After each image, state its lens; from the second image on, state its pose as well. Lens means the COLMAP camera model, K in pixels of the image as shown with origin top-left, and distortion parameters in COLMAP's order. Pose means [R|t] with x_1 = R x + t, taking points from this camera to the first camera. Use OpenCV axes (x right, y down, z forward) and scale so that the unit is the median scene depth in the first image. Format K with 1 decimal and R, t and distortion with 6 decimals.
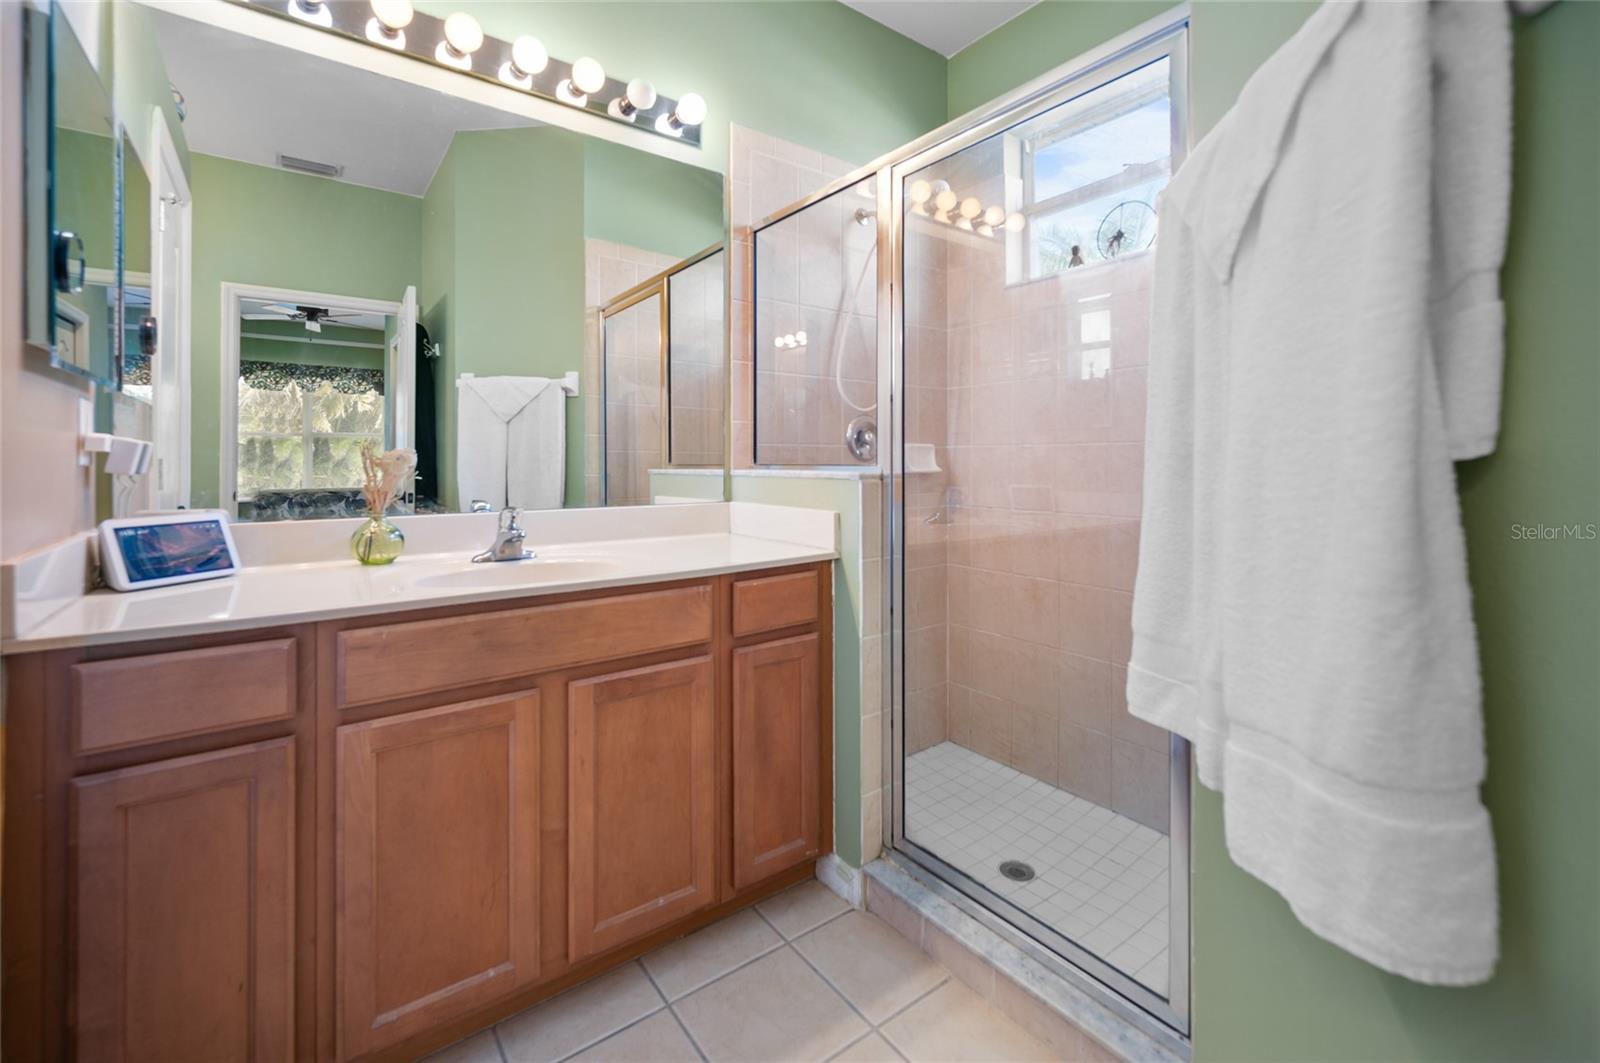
lens RADIAL K [[656.2, 0, 796.8], [0, 656.2, 455.8], [0, 0, 1]] dist [0.002582, 0.000455]
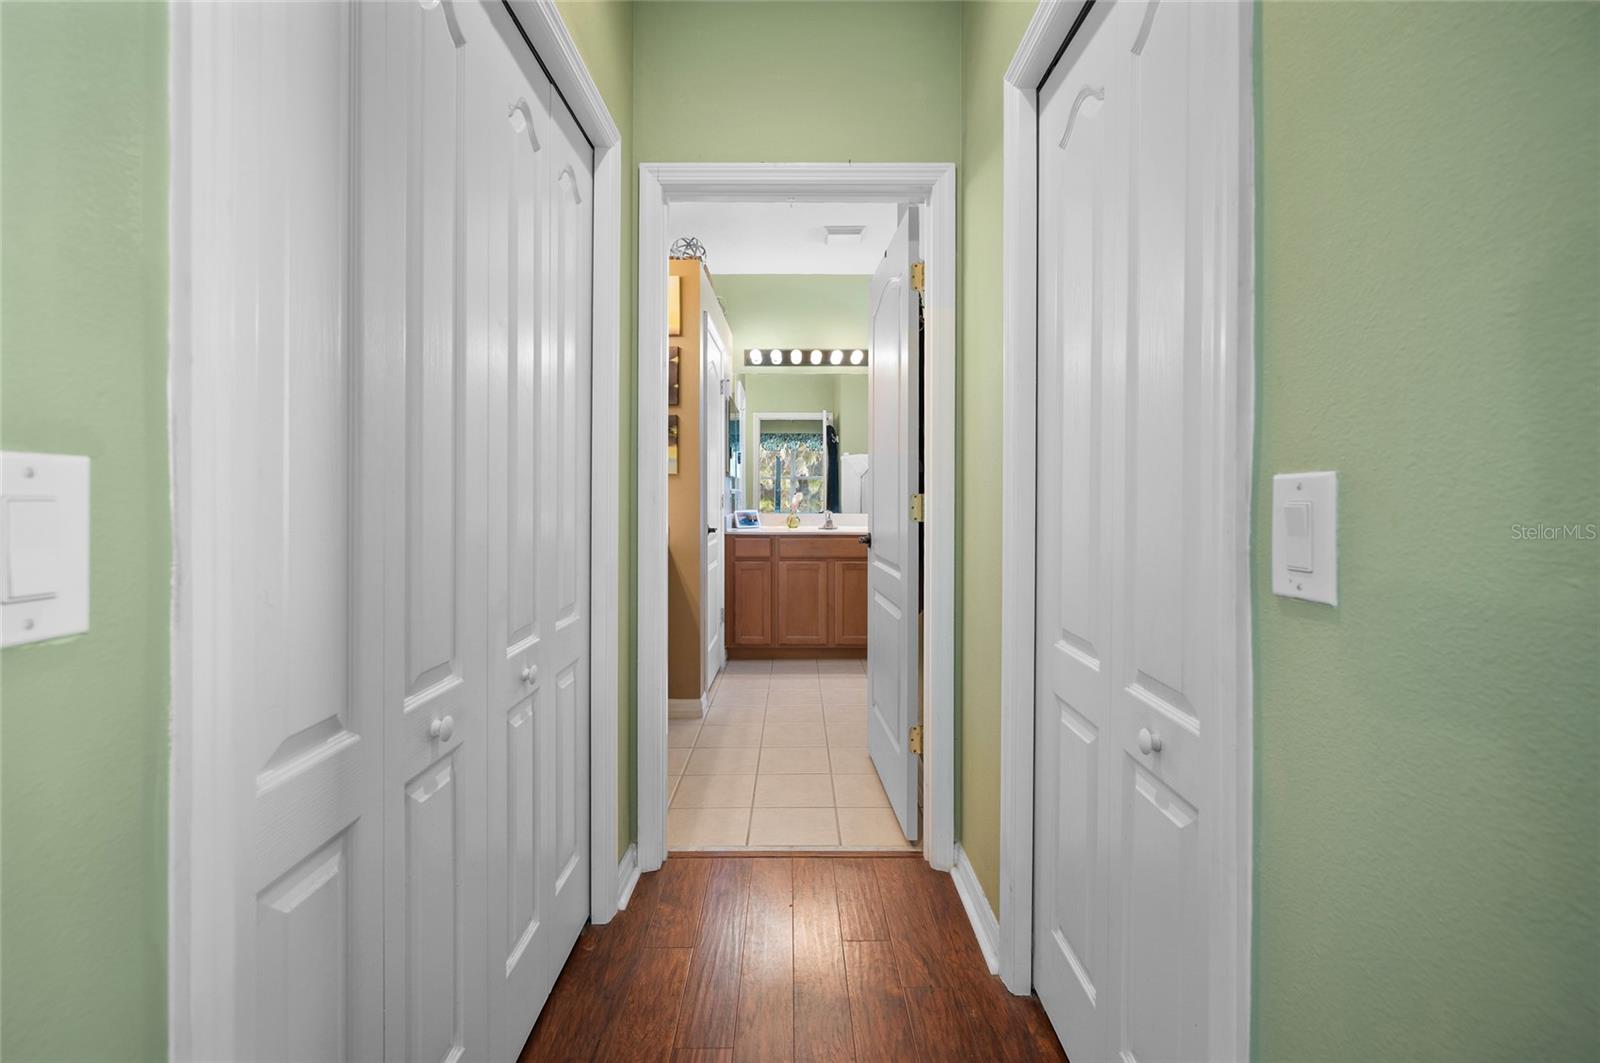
lens RADIAL K [[683.3, 0, 803.5], [0, 683.3, 496.9], [0, 0, 1]] dist [-0.001318, -0.000014]
pose [[0.802819, 0.002873, -0.596216, 1.600376], [0.003195, 0.999953, 0.009120, -0.018442], [0.596214, -0.009226, 0.802772, -1.894322]]
